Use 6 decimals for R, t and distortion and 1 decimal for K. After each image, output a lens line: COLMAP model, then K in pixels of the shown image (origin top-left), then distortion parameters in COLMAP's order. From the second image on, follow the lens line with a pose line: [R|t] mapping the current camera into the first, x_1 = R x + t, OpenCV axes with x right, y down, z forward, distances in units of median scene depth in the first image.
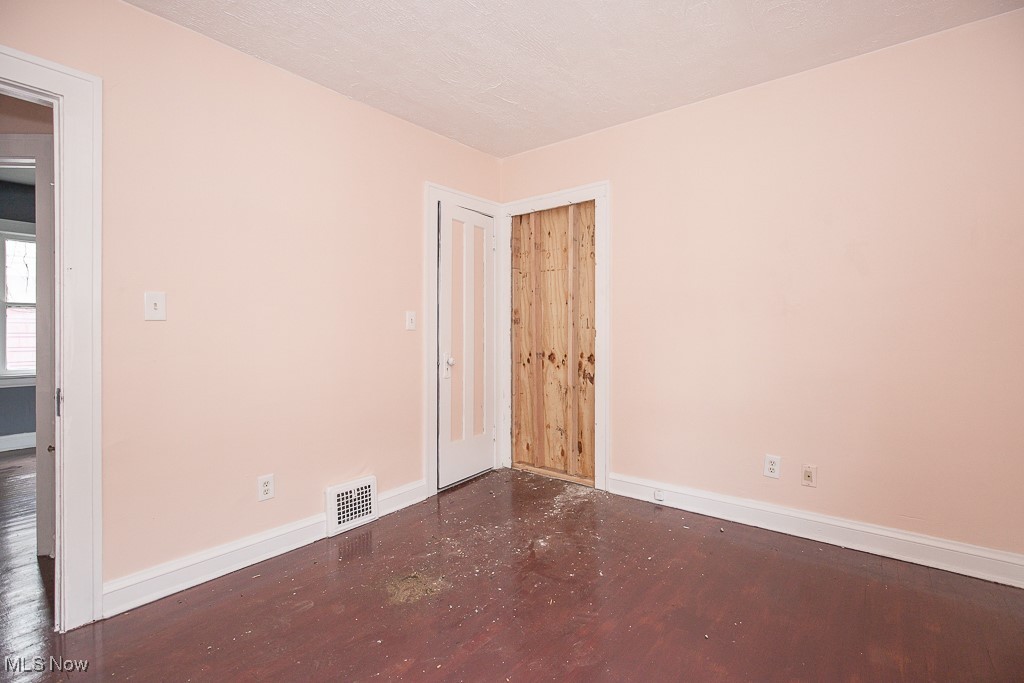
lens RADIAL K [[472.1, 0, 512.3], [0, 472.1, 334.9], [0, 0, 1]] dist [0.002646, 0.000537]
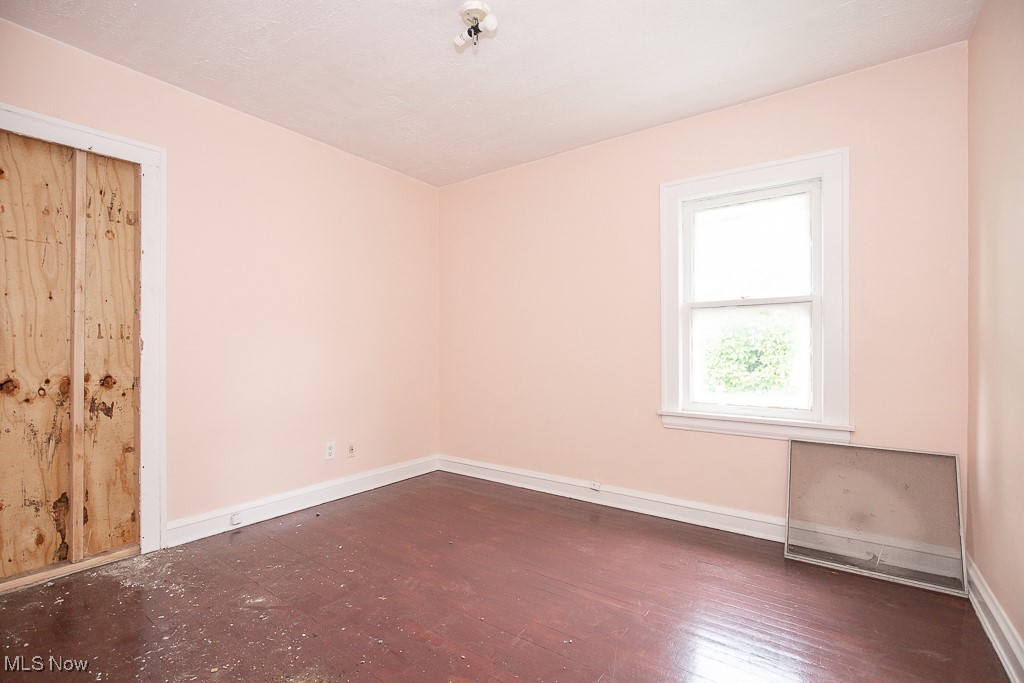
lens RADIAL K [[477.4, 0, 519.7], [0, 477.4, 345.3], [0, 0, 1]] dist [0.004906, 0.000558]
pose [[-0.046762, 0.000077, 0.998906, -0.604238], [-0.000264, 1.000000, -0.000089, -0.003626], [-0.998906, -0.000268, -0.046762, 0.443133]]
